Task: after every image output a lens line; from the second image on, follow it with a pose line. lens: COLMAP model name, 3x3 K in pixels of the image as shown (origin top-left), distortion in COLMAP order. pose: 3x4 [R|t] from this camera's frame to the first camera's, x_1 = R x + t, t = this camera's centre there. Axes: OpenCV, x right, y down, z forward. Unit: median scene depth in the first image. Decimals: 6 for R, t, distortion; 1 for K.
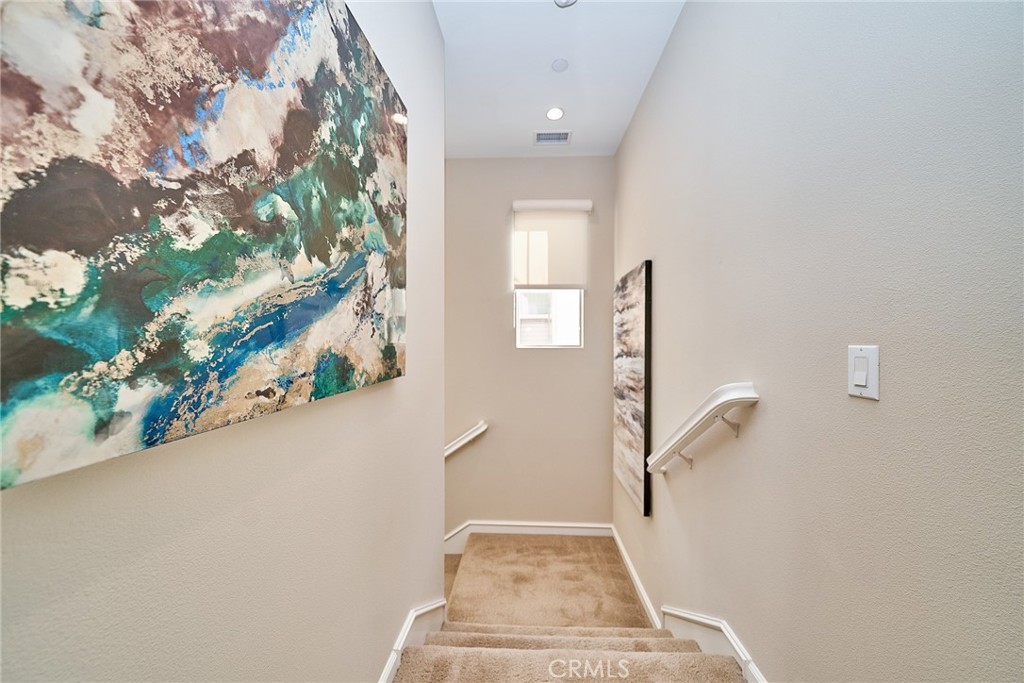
lens RADIAL K [[352.3, 0, 512.8], [0, 352.3, 340.4], [0, 0, 1]] dist [-0.001502, 0.000078]
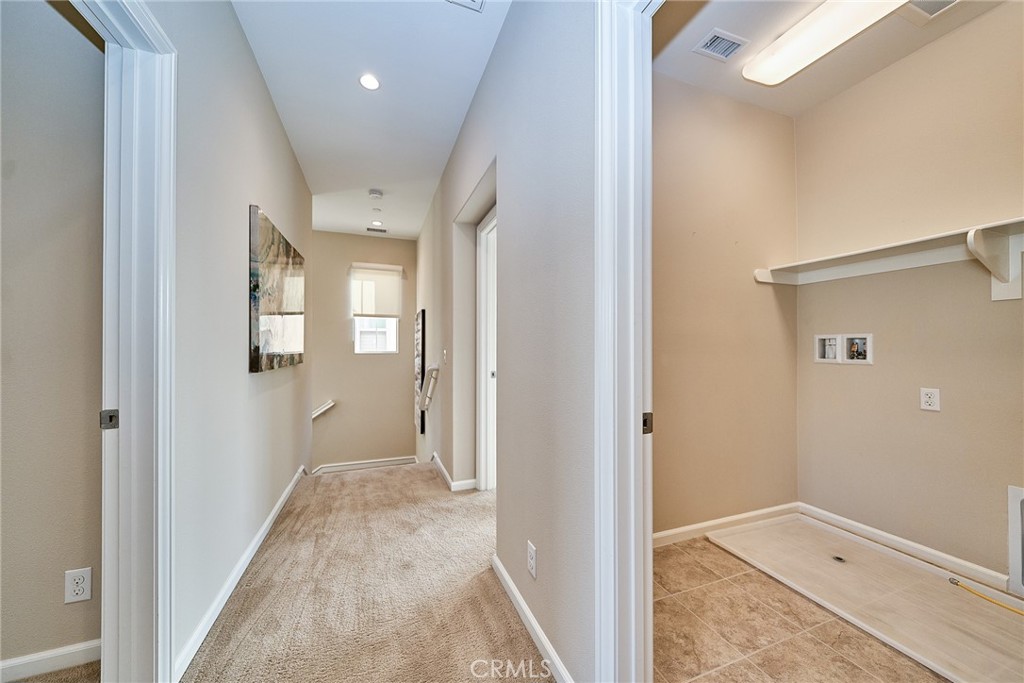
lens RADIAL K [[352.3, 0, 511.4], [0, 352.3, 346.2], [0, 0, 1]] dist [-0.001502, 0.000078]
pose [[0.917439, -0.001318, 0.397875, 0.027806], [0.003010, 0.999989, -0.003629, -0.002647], [-0.397866, 0.004527, 0.917433, -0.756030]]
